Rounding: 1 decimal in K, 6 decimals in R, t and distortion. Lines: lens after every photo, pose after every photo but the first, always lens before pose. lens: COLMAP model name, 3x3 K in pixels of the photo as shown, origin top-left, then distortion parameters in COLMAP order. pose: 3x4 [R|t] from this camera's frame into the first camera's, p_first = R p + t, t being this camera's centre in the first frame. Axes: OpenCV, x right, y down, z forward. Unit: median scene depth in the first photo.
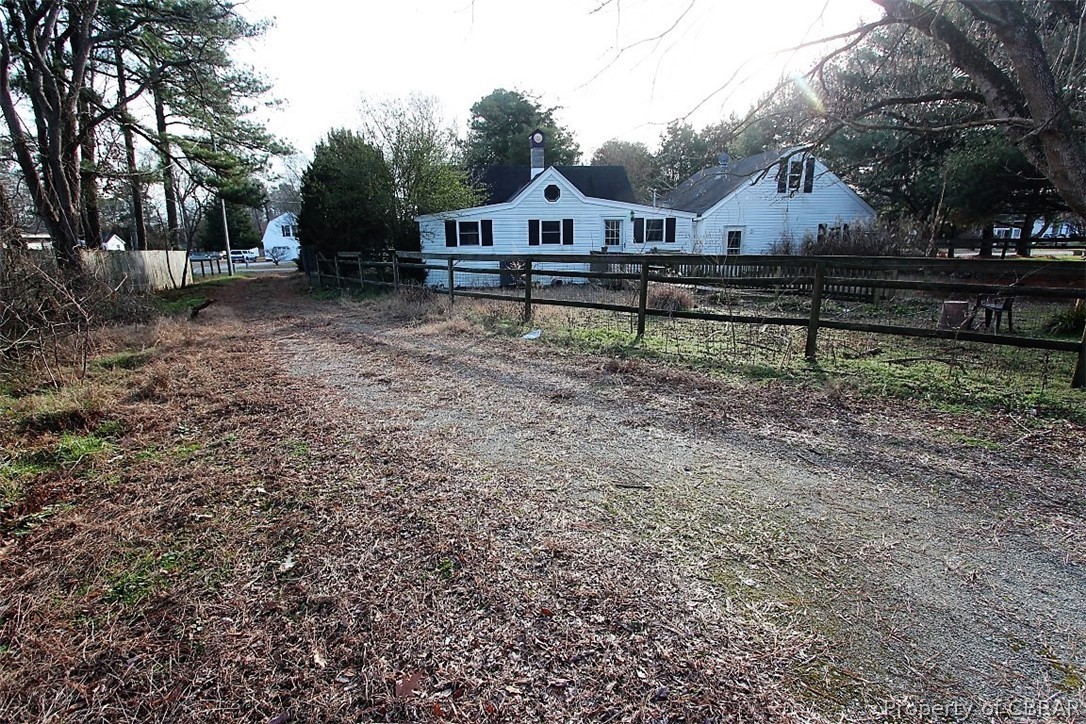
lens RADIAL K [[504.5, 0, 543.0], [0, 504.5, 362.0], [0, 0, 1]] dist [-0.003942, 0.000125]
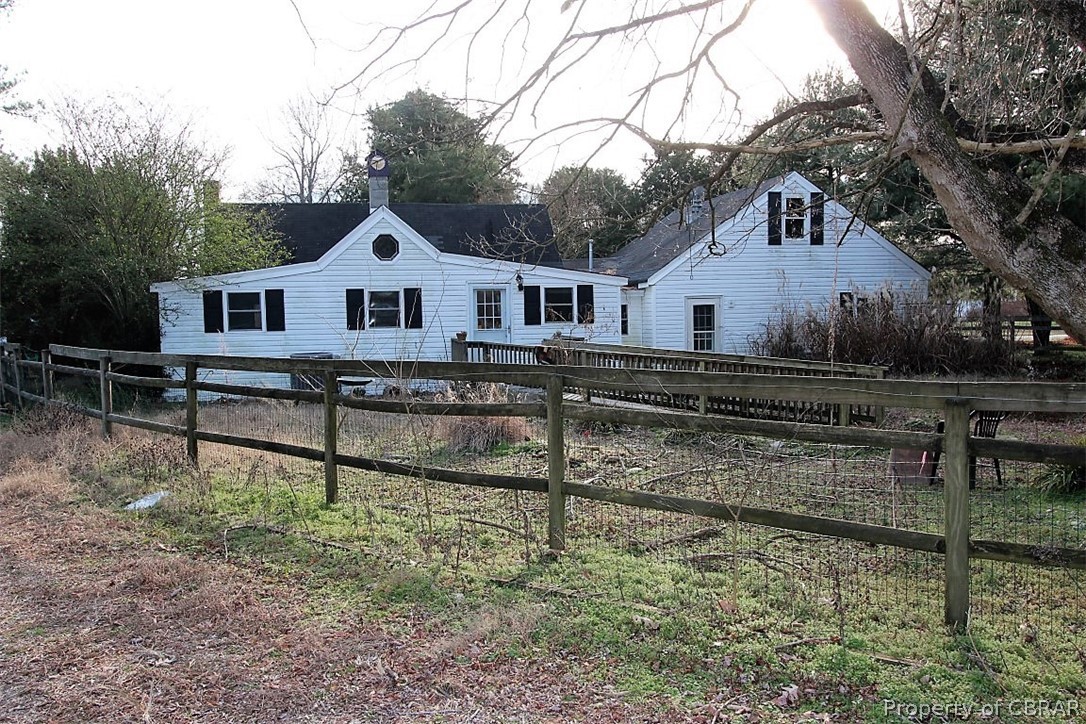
lens RADIAL K [[822.9, 0, 543.7], [0, 822.9, 381.7], [0, 0, 1]] dist [-0.000107, -0.006878]
pose [[0.998311, -0.009792, 0.057268, 0.147559], [0.018717, 0.987348, -0.157462, -0.010487], [-0.055001, 0.158268, 0.985863, 0.024076]]
